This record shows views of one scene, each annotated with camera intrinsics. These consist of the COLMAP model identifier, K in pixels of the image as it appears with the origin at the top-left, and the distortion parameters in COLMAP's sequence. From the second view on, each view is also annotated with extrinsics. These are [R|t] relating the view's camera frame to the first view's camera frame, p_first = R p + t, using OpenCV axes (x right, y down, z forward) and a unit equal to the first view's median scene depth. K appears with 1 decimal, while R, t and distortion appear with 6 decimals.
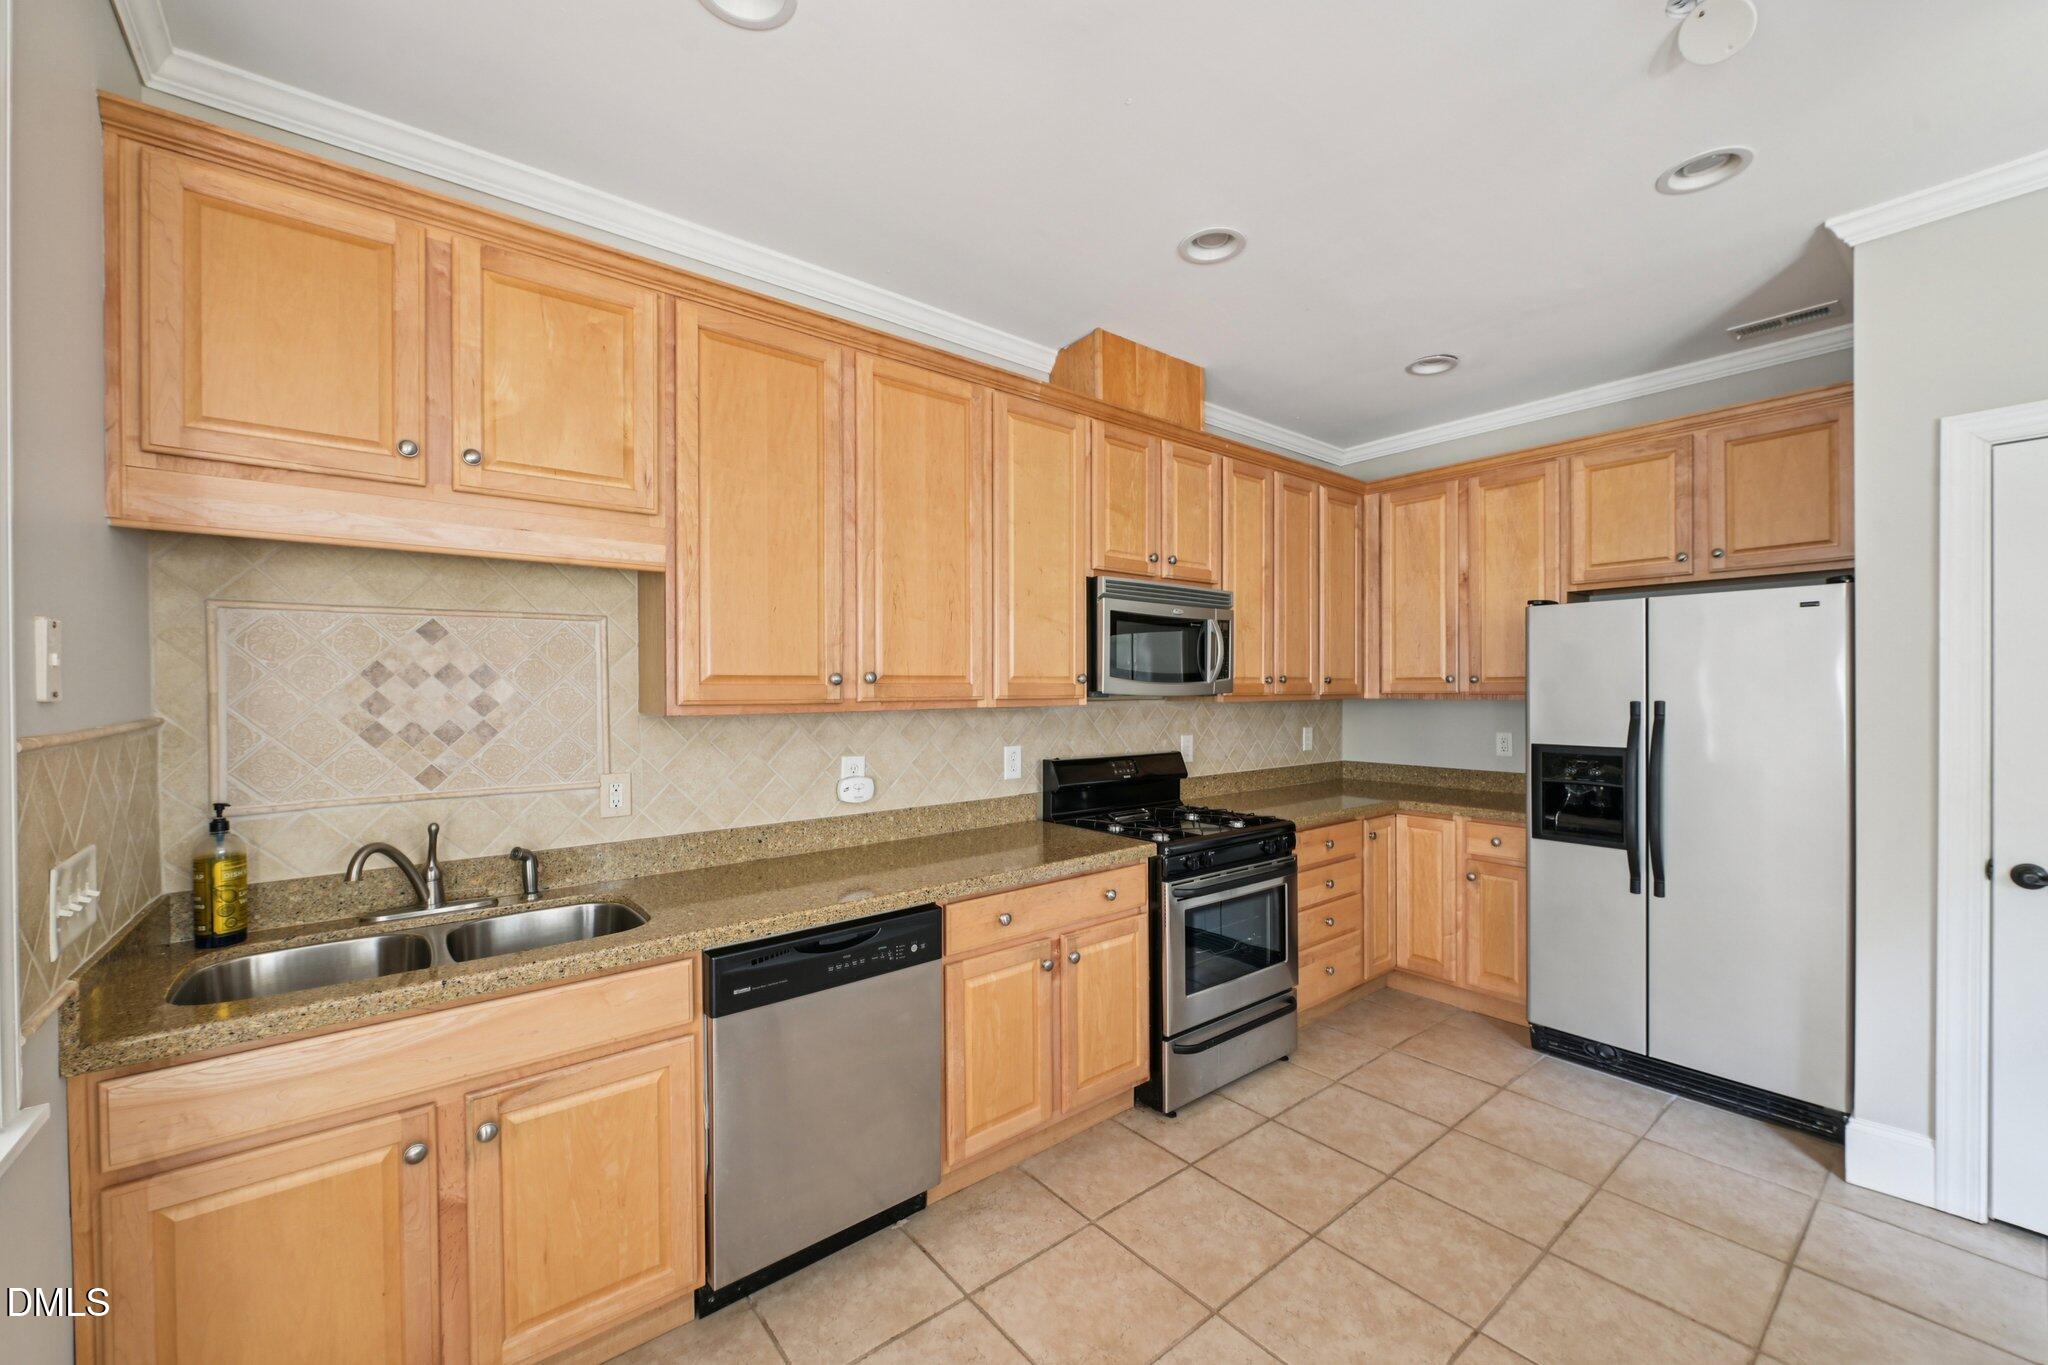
lens RADIAL K [[806.6, 0, 1024.0], [0, 806.6, 682.5], [0, 0, 1]] dist [-0.000547, -0.000092]
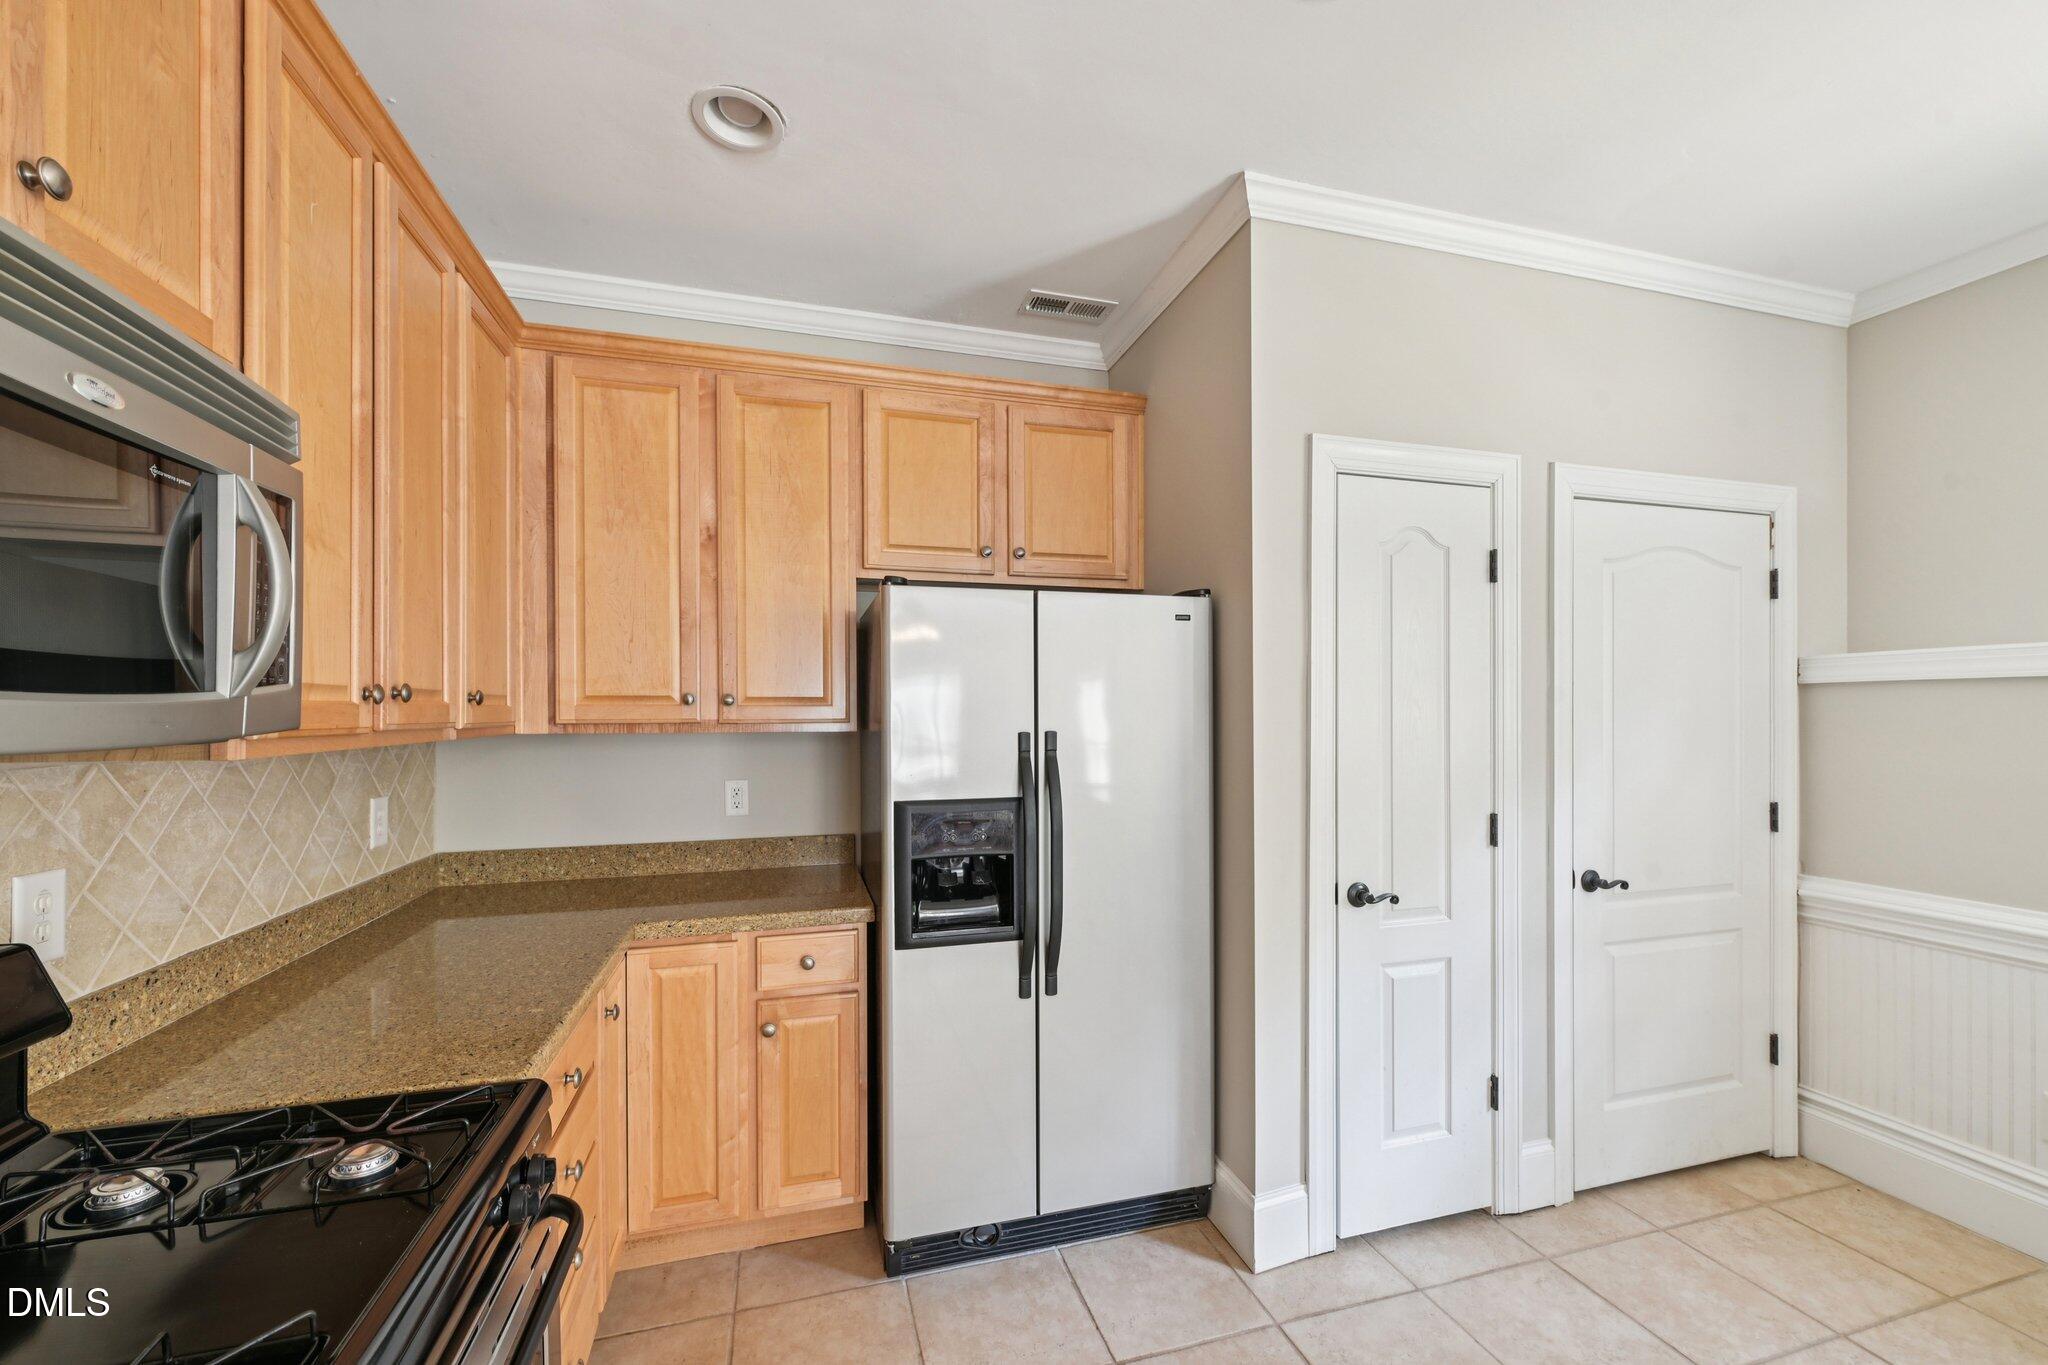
lens RADIAL K [[817.7, 0, 1026.0], [0, 817.7, 713.7], [0, 0, 1]] dist [-0.001279, -0.000303]
pose [[0.378352, -0.001325, 0.925661, 0.064926], [-0.005481, 0.999978, 0.003672, 0.003425], [-0.925645, -0.006463, 0.378337, 0.581049]]
